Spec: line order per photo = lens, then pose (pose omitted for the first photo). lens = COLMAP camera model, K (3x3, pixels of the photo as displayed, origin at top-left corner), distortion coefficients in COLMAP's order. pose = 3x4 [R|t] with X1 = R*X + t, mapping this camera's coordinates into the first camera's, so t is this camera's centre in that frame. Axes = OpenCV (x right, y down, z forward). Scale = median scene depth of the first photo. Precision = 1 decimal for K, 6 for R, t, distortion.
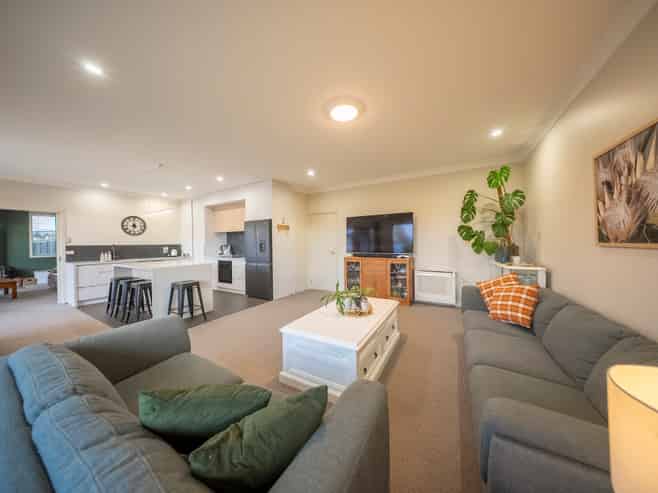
lens RADIAL K [[215.1, 0, 329.0], [0, 215.1, 246.5], [0, 0, 1]] dist [-0.000382, -0.000134]
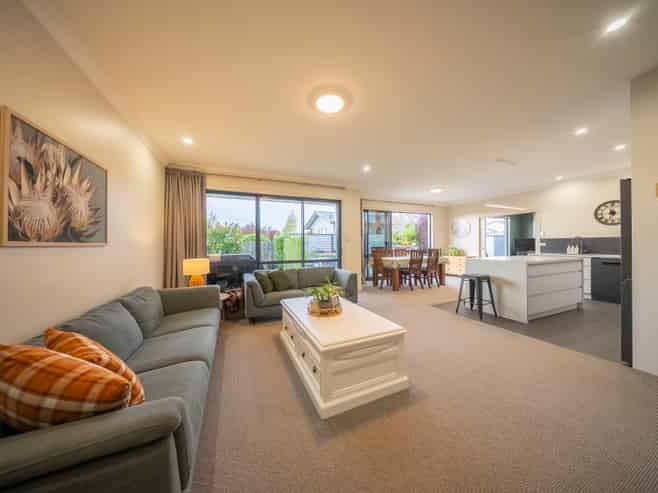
lens RADIAL K [[215.1, 0, 329.0], [0, 215.1, 246.5], [0, 0, 1]] dist [-0.000382, -0.000134]
pose [[-0.588109, 0.028844, -0.808267, 1.264780], [0.007335, 0.999513, 0.030331, -0.014993], [0.808749, 0.011910, -0.588034, 2.288142]]
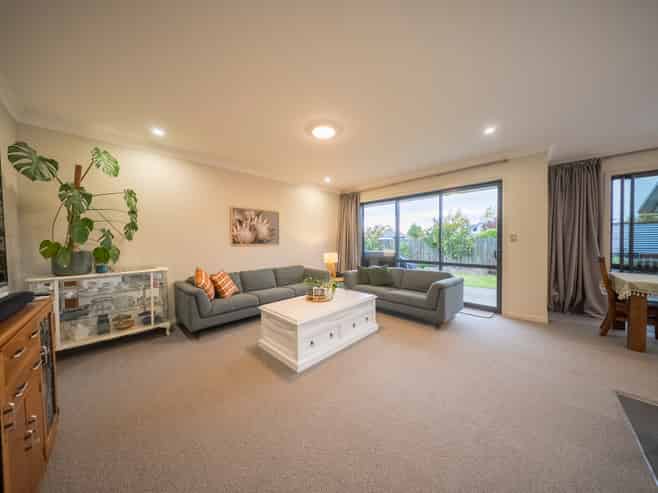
lens RADIAL K [[215.1, 0, 329.0], [0, 215.1, 246.5], [0, 0, 1]] dist [-0.000382, -0.000134]
pose [[-0.968157, 0.017091, 0.249758, -0.347896], [0.024652, 0.999327, 0.027176, -0.031921], [-0.249125, 0.032467, -0.967927, 3.135142]]
